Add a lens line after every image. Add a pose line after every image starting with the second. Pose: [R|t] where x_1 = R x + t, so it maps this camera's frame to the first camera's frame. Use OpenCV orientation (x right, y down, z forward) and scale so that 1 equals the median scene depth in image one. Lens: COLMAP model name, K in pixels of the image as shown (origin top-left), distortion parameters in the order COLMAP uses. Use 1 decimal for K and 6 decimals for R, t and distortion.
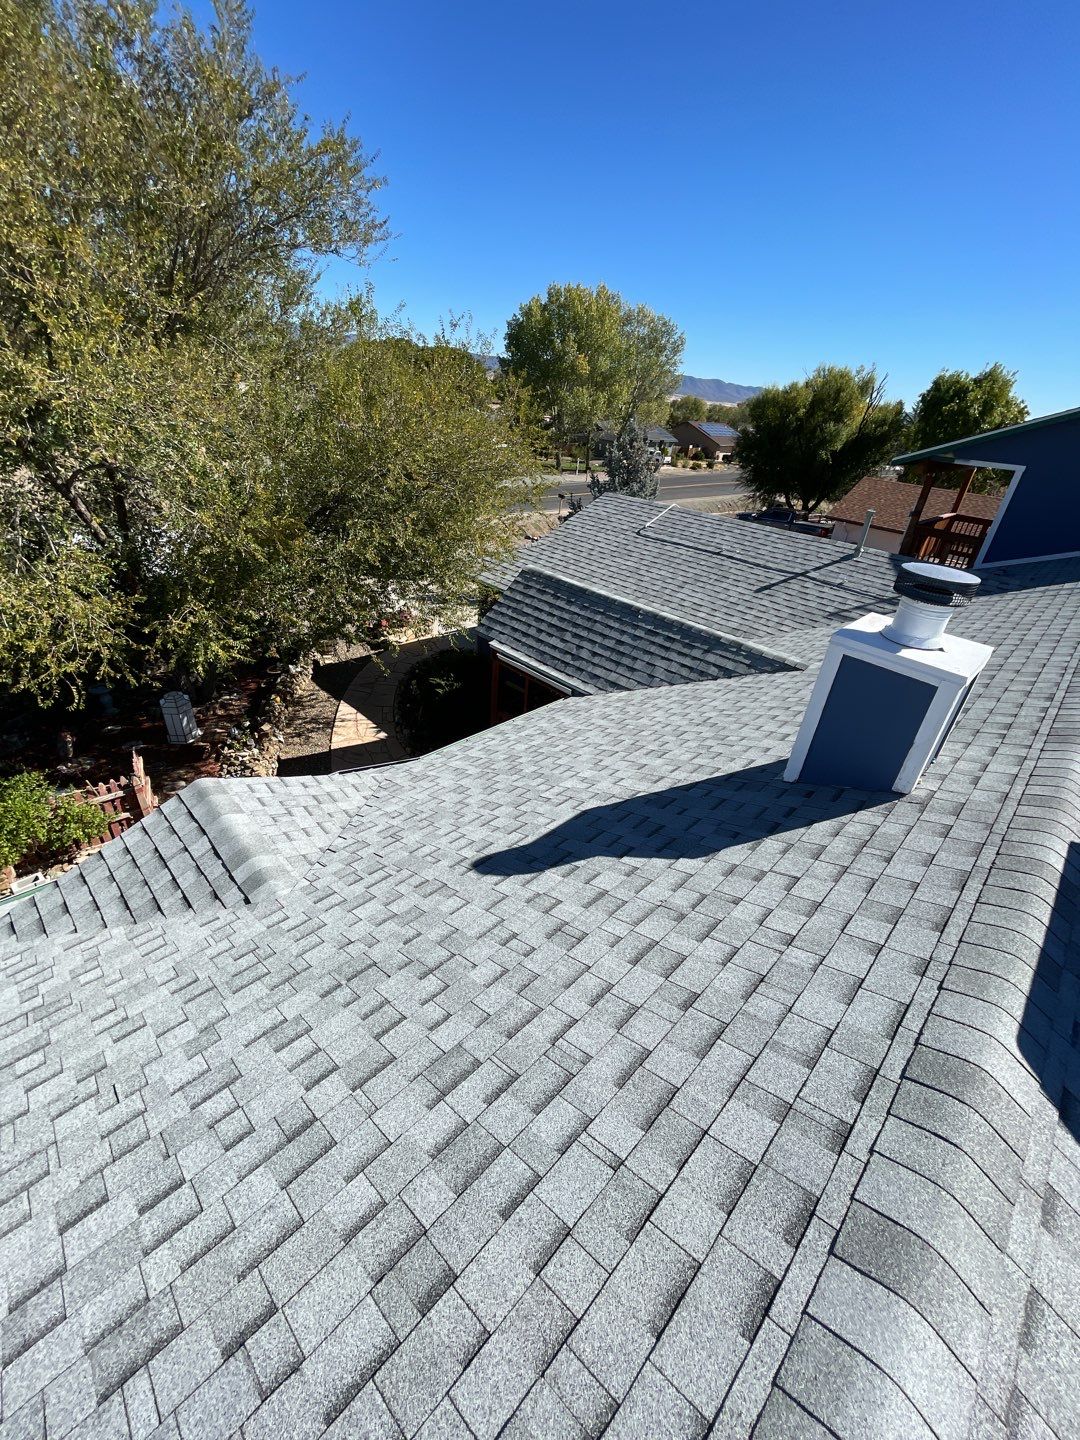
lens RADIAL K [[578.5, 0, 544.0], [0, 578.5, 716.3], [0, 0, 1]] dist [-0.002747, 0.000076]
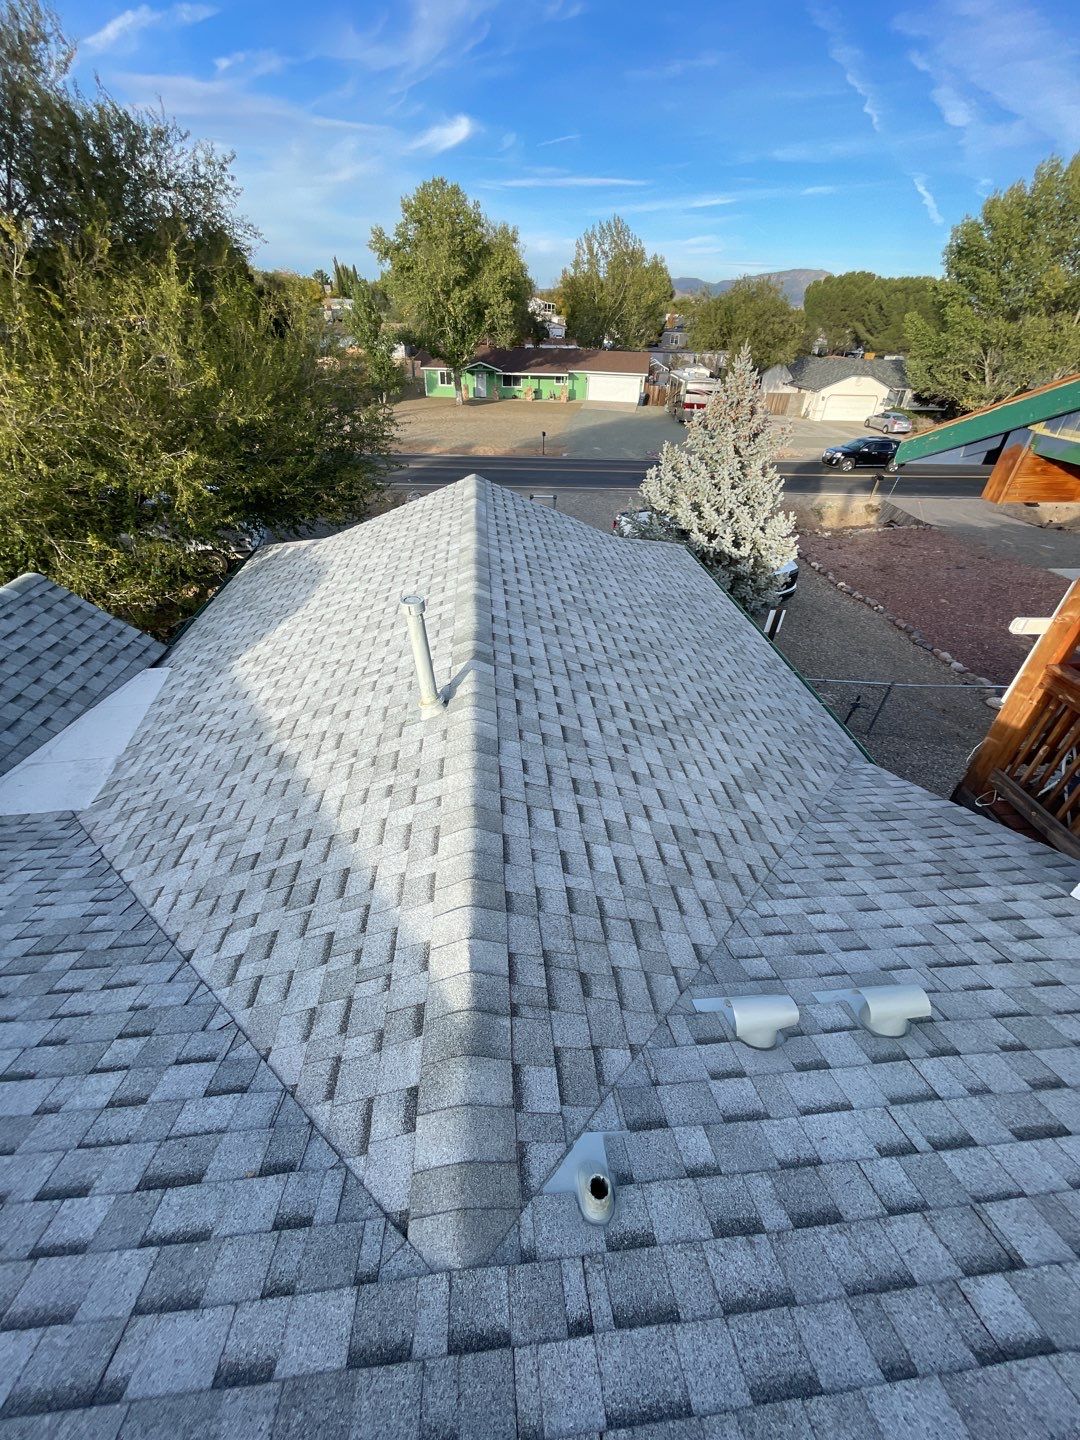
lens RADIAL K [[578.5, 0, 540.8], [0, 578.5, 718.3], [0, 0, 1]] dist [-0.002747, 0.000076]
pose [[0.763852, 0.320536, -0.560166, 0.896886], [-0.285133, 0.946254, 0.152649, -0.396064], [0.578990, 0.043120, 0.814194, 0.858400]]
